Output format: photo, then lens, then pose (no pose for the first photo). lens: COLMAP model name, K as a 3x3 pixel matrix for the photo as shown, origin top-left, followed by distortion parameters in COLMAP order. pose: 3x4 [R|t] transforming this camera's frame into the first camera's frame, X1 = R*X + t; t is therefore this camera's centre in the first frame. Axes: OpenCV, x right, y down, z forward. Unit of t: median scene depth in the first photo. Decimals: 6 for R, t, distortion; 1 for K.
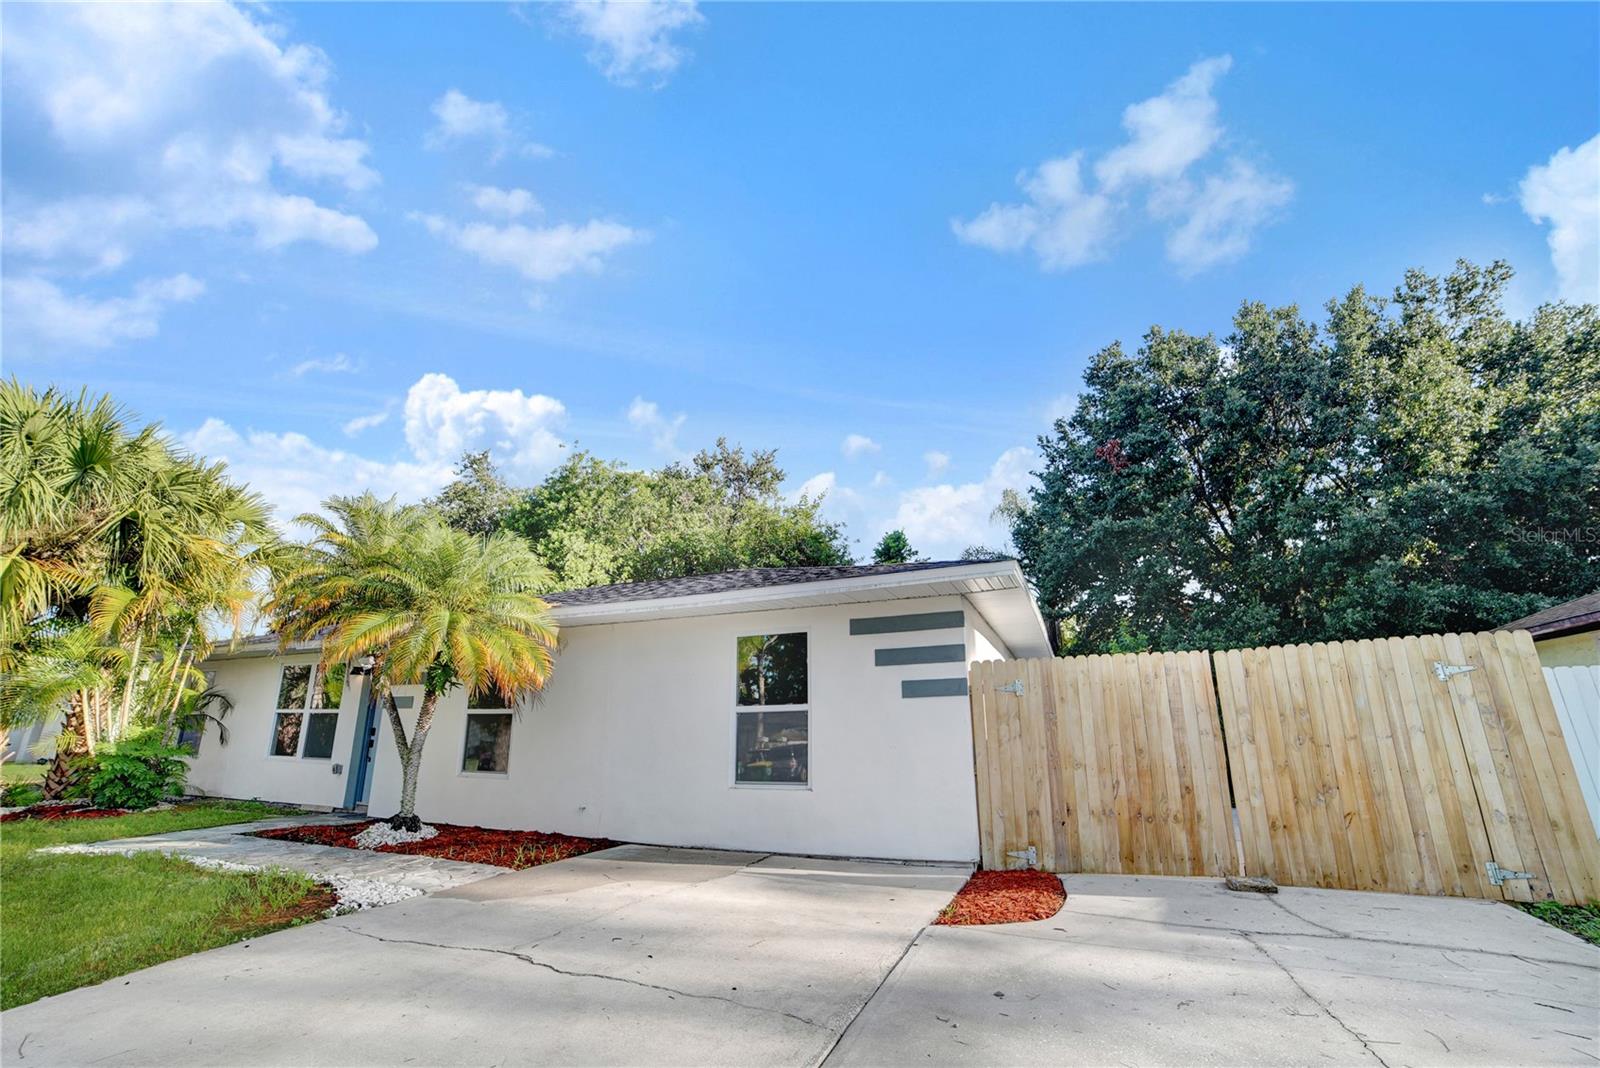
lens RADIAL K [[655.8, 0, 777.0], [0, 655.8, 556.0], [0, 0, 1]] dist [-0.094563, 0.025027]
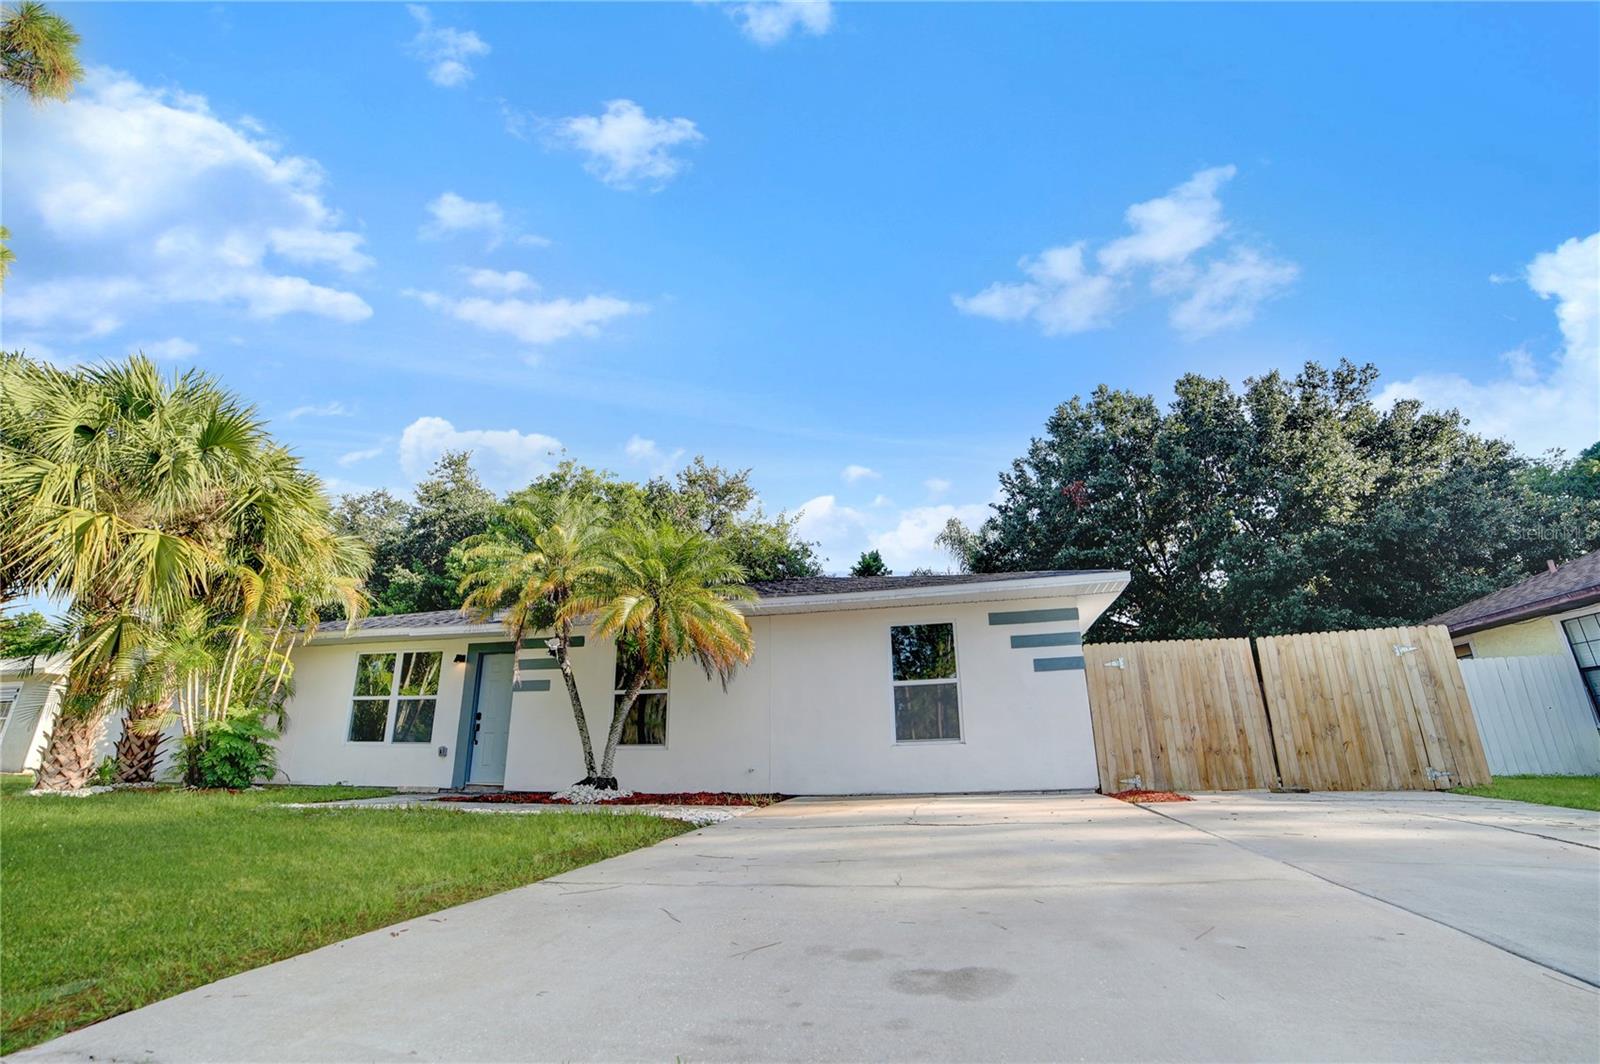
lens RADIAL K [[655.8, 0, 777.0], [0, 655.8, 554.0], [0, 0, 1]] dist [-0.094563, 0.025027]
pose [[0.988121, 0.044859, 0.146986, -0.321857], [-0.040178, 0.998591, -0.034664, 0.025571], [-0.148333, 0.028347, 0.988531, -0.145224]]
